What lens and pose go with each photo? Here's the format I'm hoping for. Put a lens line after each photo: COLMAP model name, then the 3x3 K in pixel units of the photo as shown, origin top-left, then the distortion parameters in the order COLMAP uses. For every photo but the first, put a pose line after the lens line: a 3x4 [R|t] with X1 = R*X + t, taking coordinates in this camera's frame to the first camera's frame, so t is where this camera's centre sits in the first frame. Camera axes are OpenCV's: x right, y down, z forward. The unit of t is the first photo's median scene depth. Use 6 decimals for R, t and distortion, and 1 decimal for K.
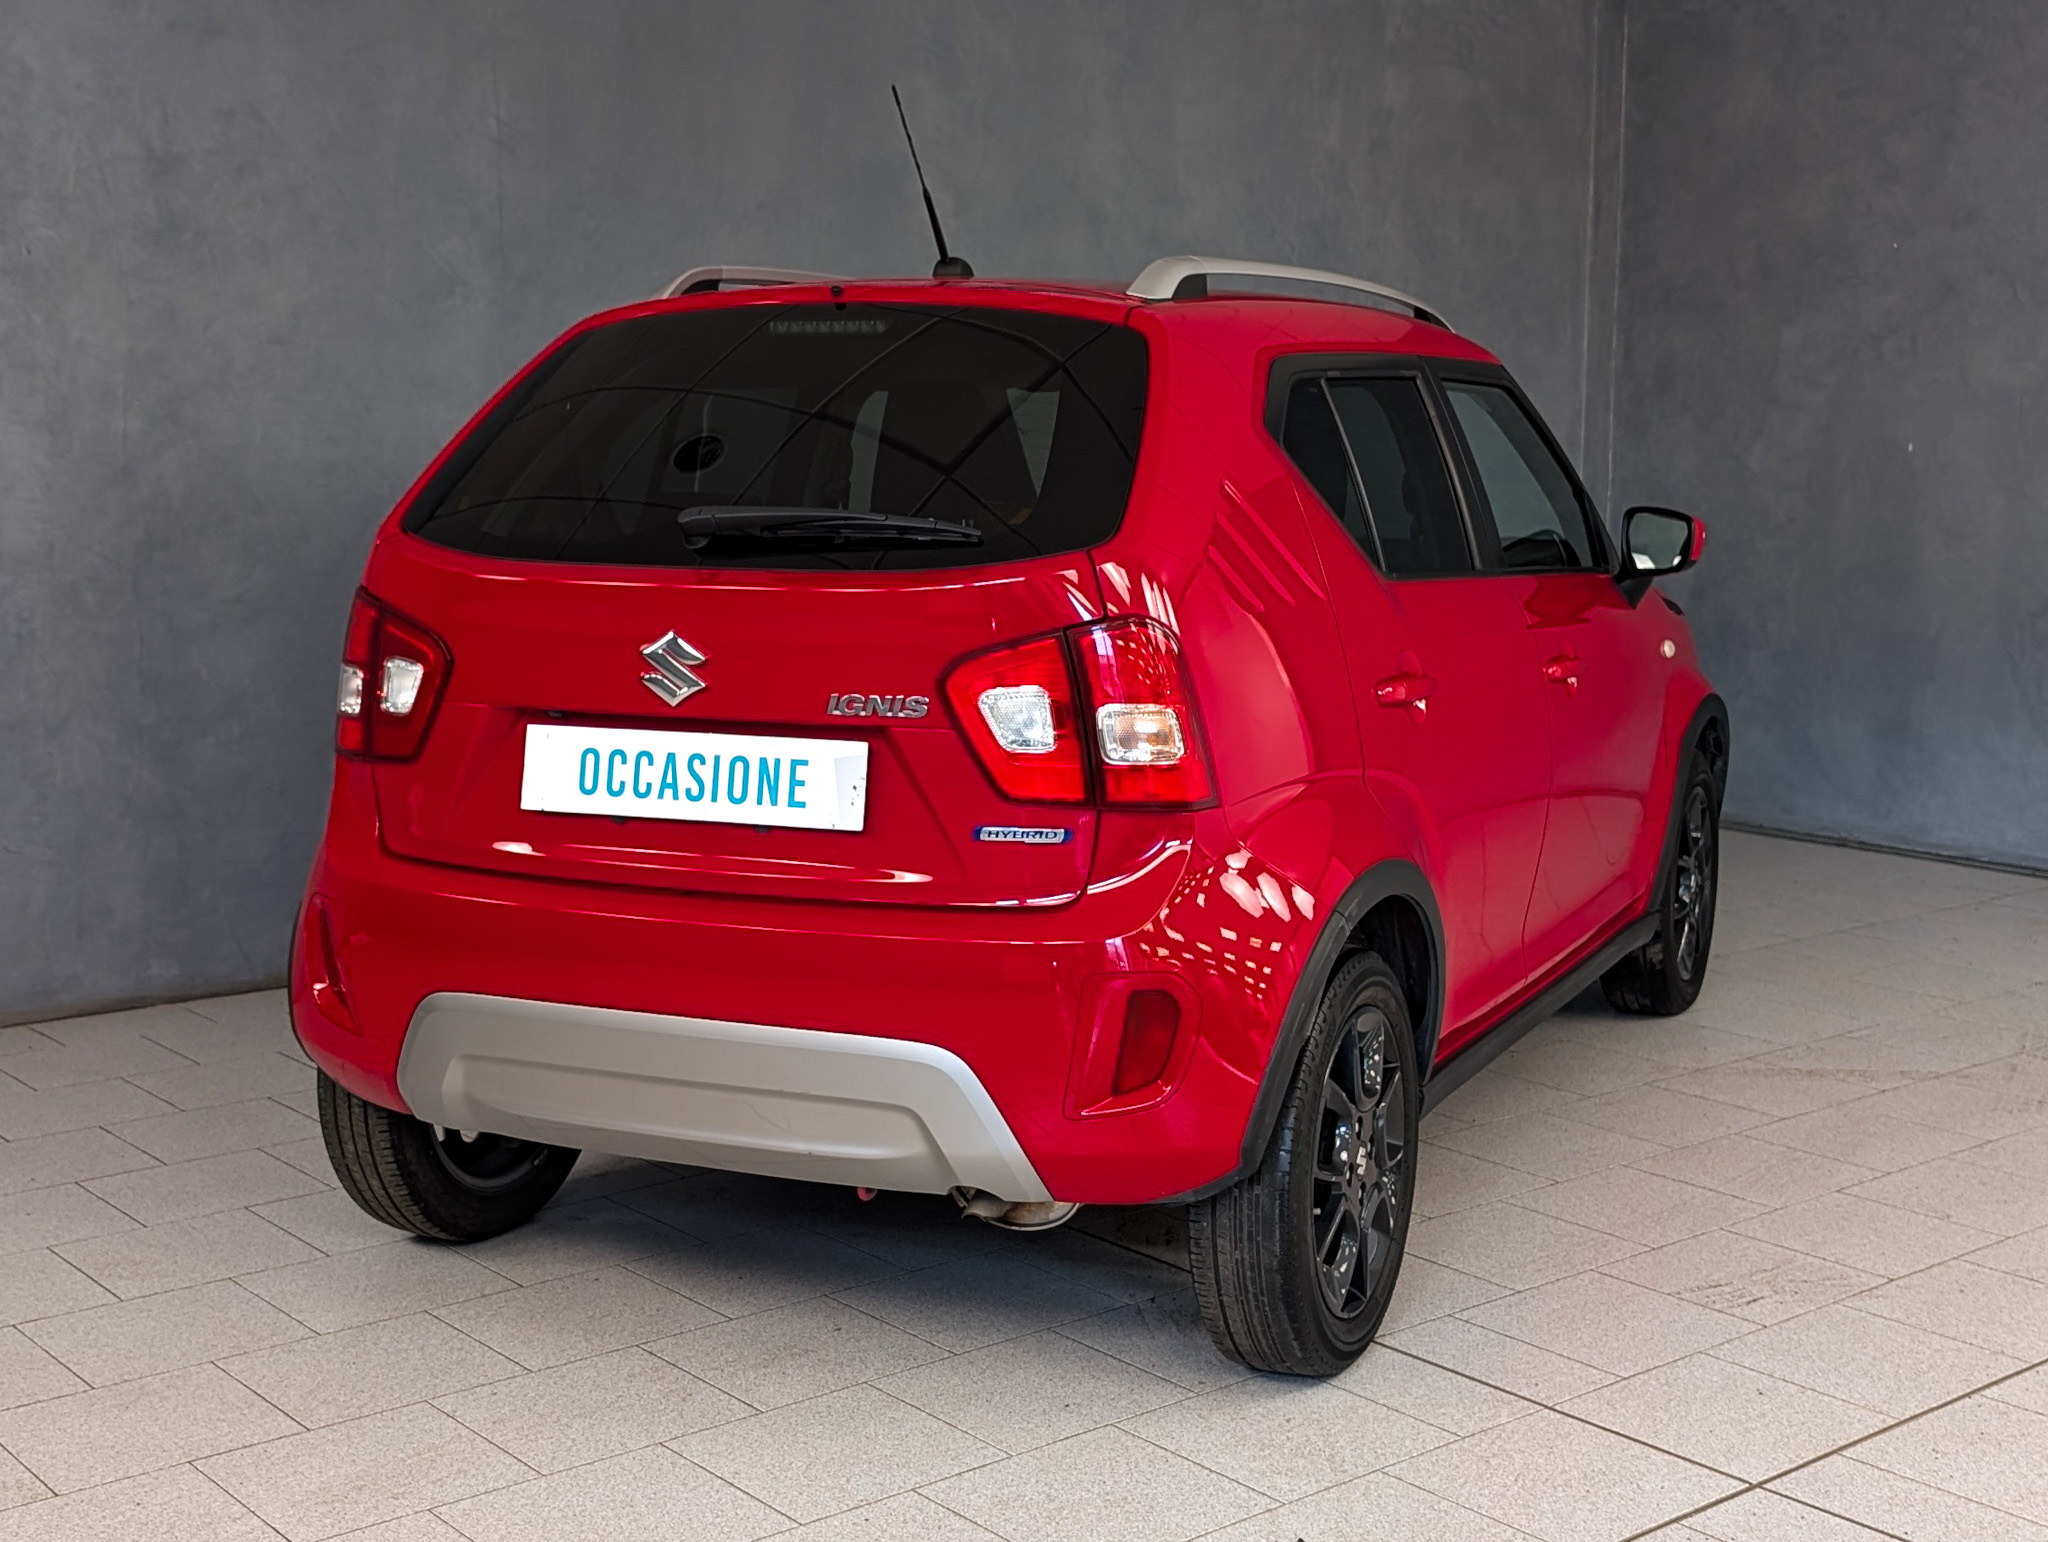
lens RADIAL K [[1437.1, 0, 1032.1], [0, 1437.1, 809.6], [0, 0, 1]] dist [-0.001727, -0.001890]
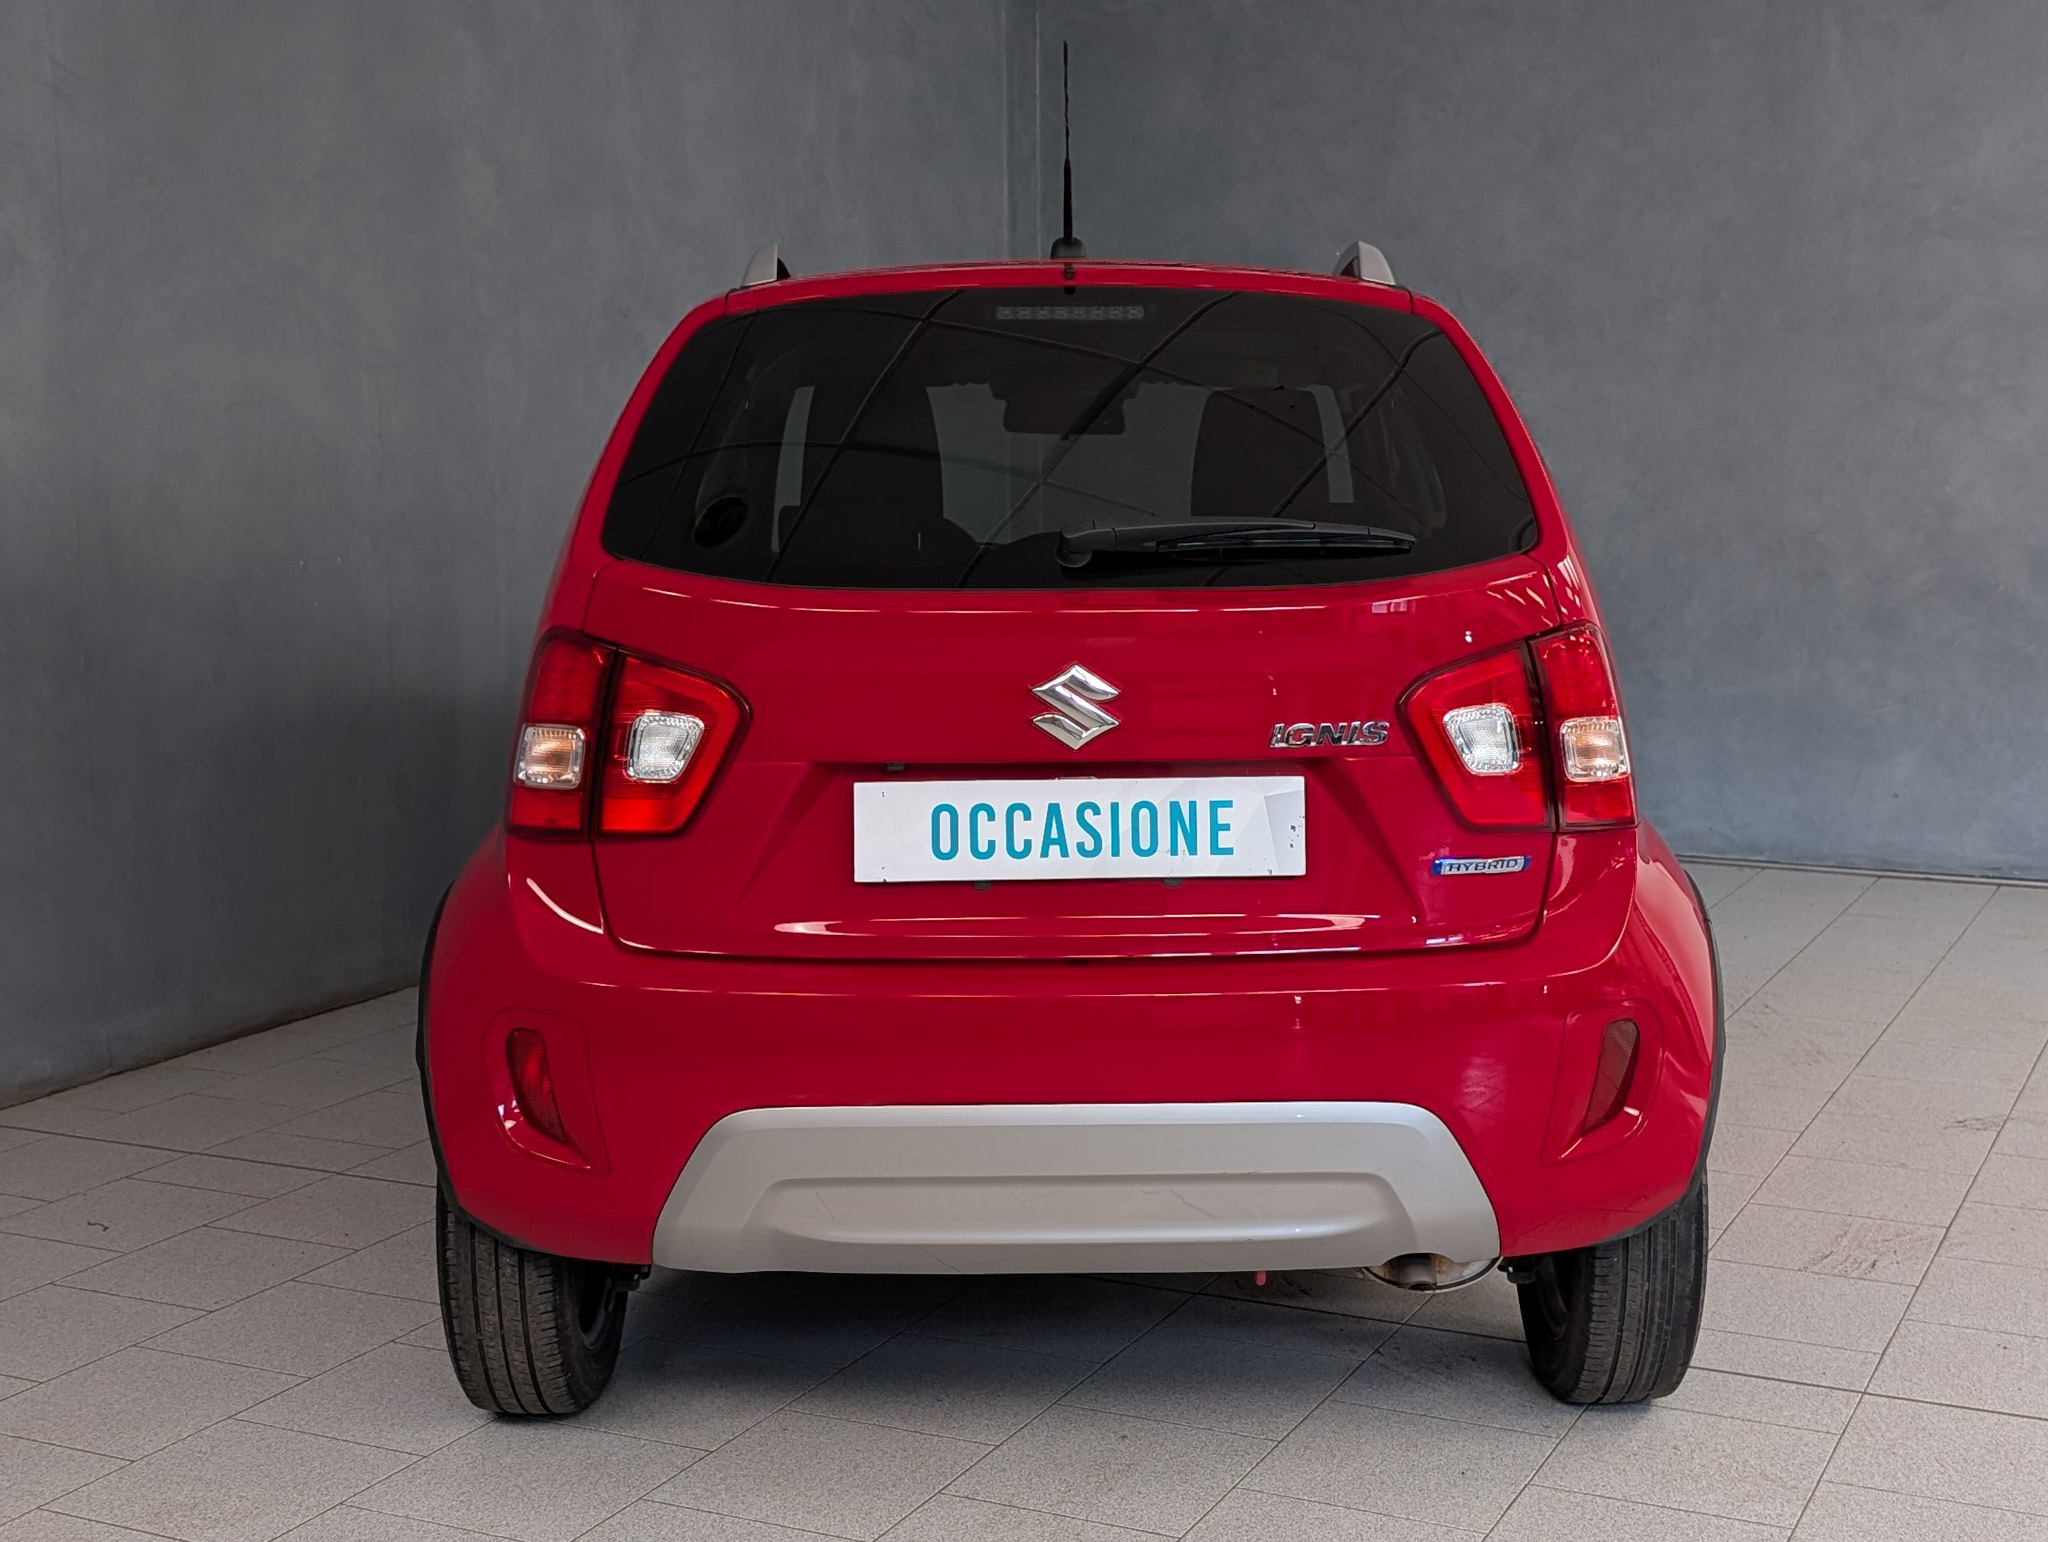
lens RADIAL K [[1523.7, 0, 1026.2], [0, 1523.7, 861.0], [0, 0, 1]] dist [0.038573, -0.039571]
pose [[0.967225, -0.075842, 0.242329, -0.498743], [0.073159, 0.997118, 0.020063, -0.024856], [-0.243152, -0.001677, 0.969987, 0.110989]]
